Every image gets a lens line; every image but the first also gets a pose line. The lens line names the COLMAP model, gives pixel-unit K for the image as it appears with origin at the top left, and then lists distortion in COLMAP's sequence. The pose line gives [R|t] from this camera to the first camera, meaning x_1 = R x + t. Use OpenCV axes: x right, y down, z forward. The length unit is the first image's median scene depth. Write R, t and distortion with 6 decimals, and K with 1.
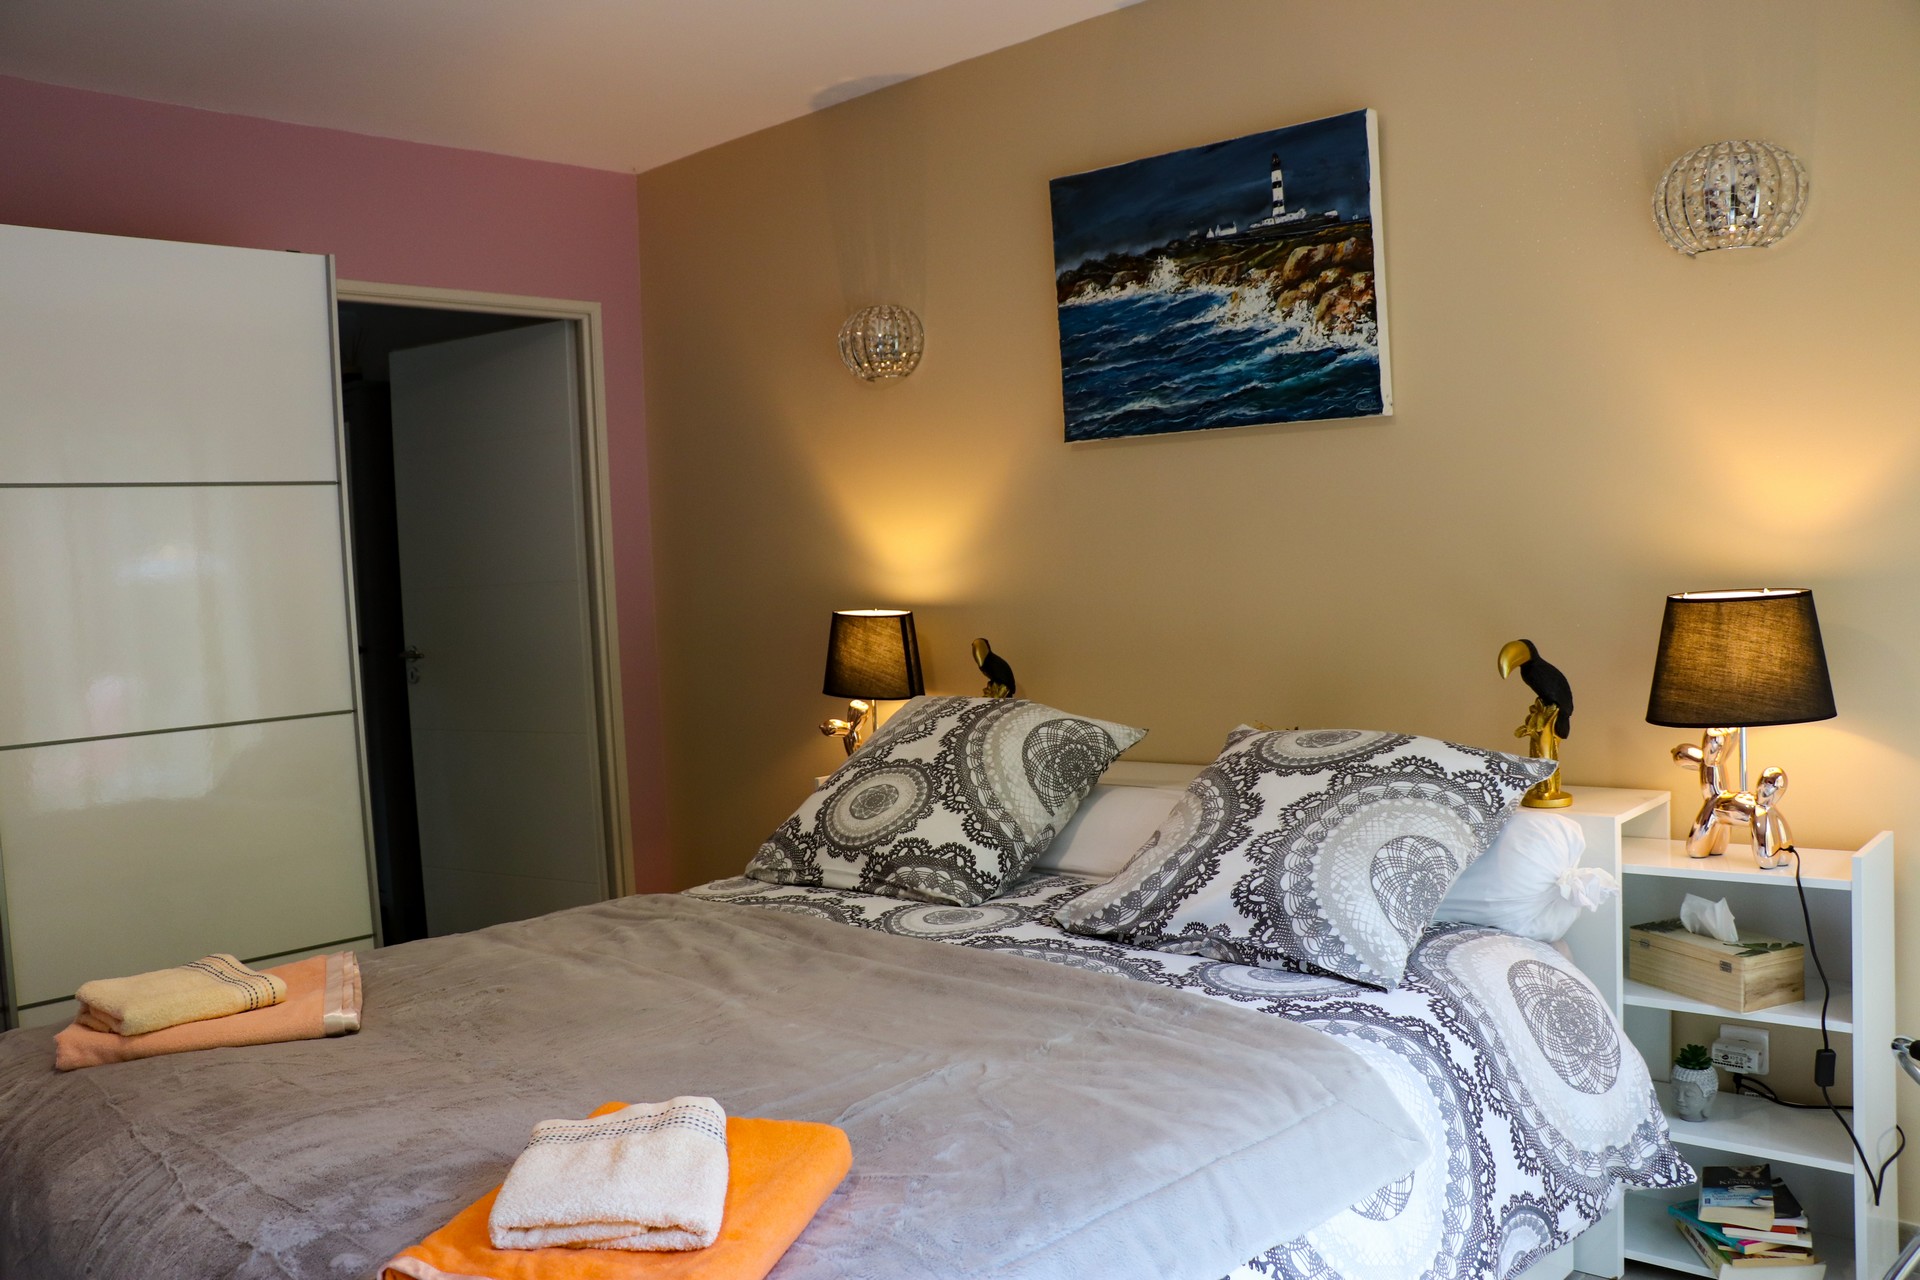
lens RADIAL K [[1583.6, 0, 956.2], [0, 1583.6, 629.8], [0, 0, 1]] dist [-0.186620, 0.154783]
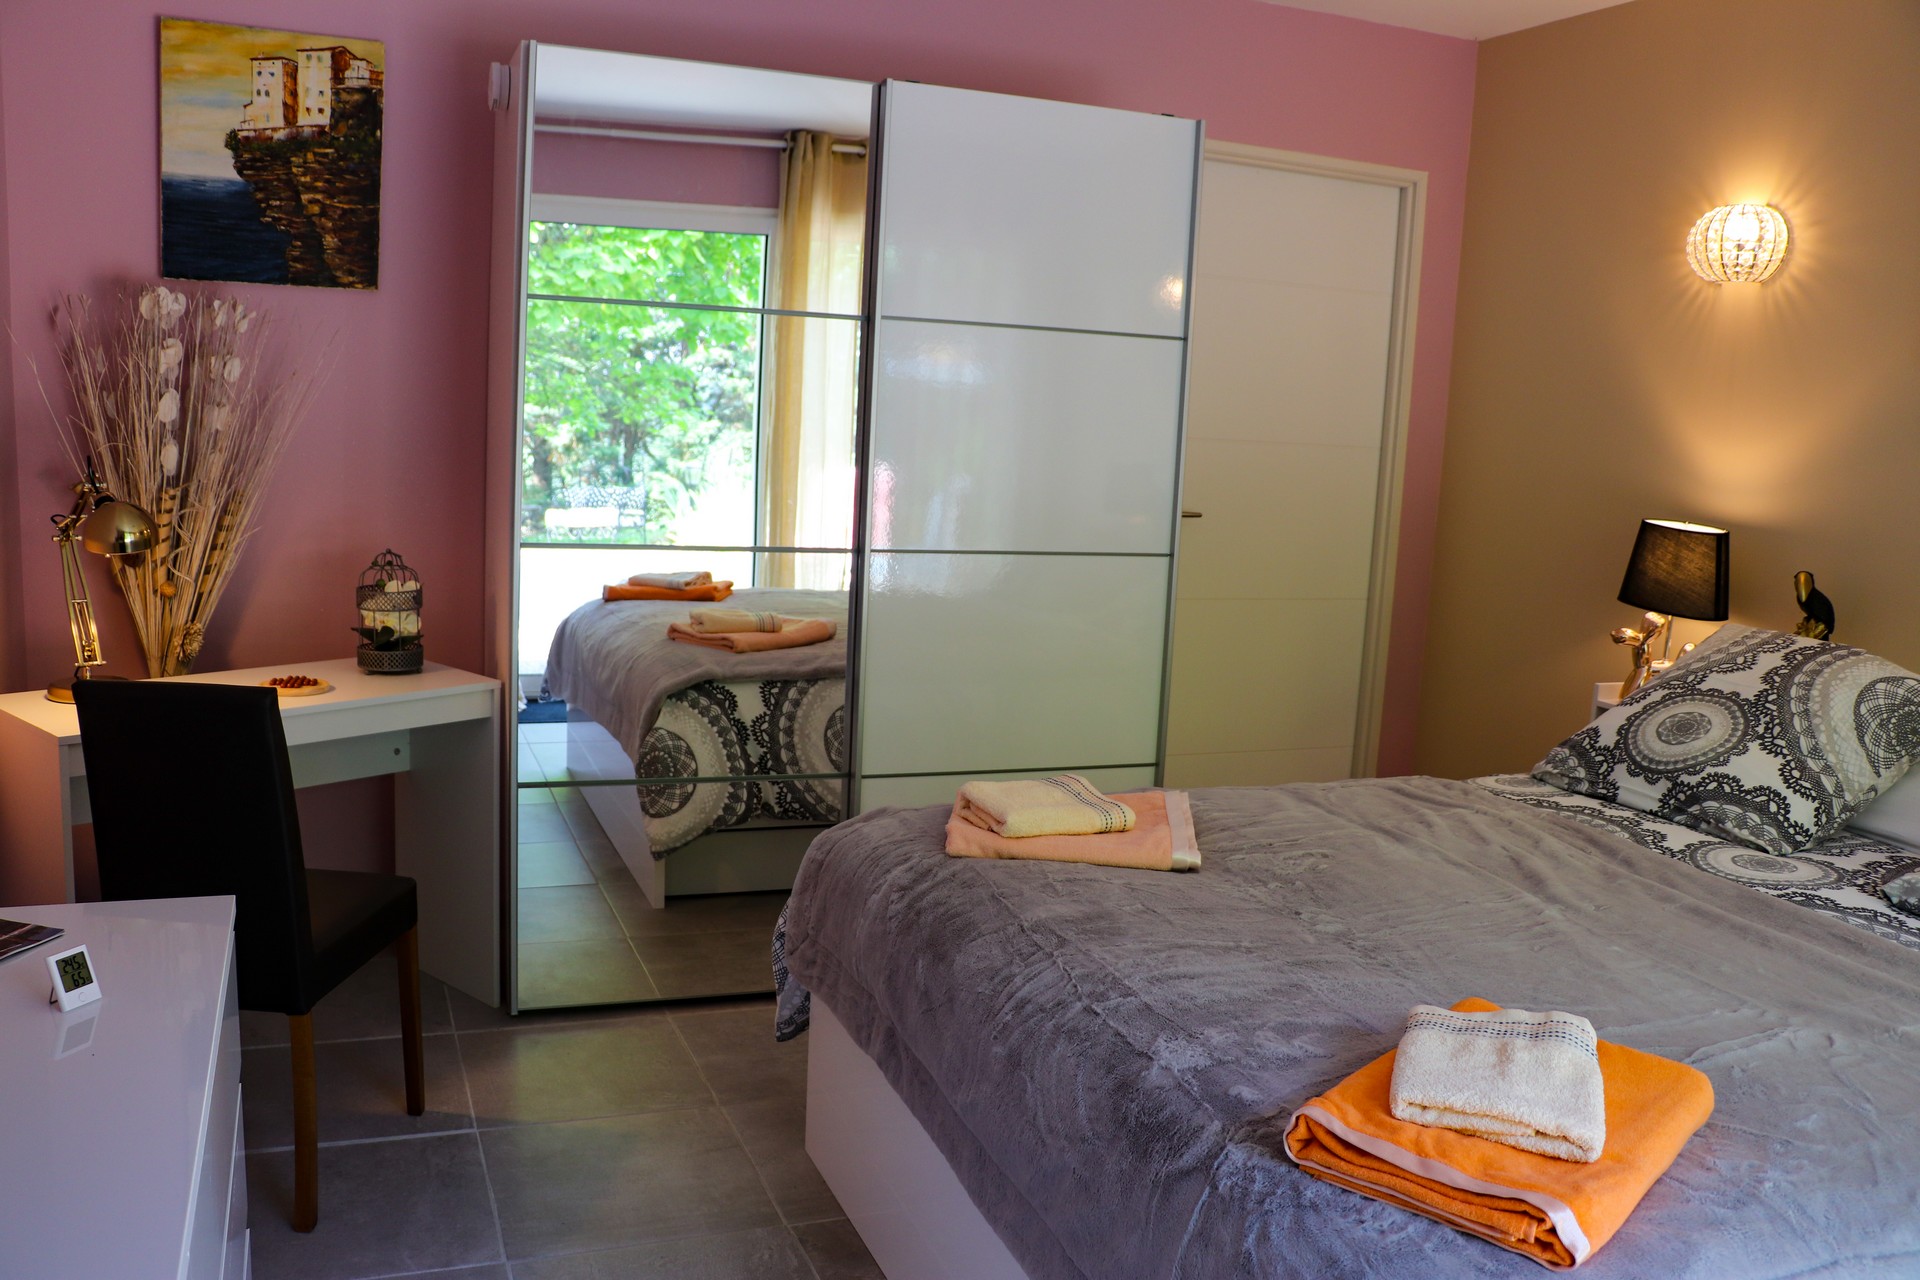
lens RADIAL K [[1583.6, 0, 919.0], [0, 1583.6, 634.6], [0, 0, 1]] dist [-0.186620, 0.154783]
pose [[0.895476, 0.161505, -0.414775, -0.136111], [-0.114022, 0.983990, 0.136979, -0.035843], [0.430257, -0.075368, 0.899555, -0.085363]]
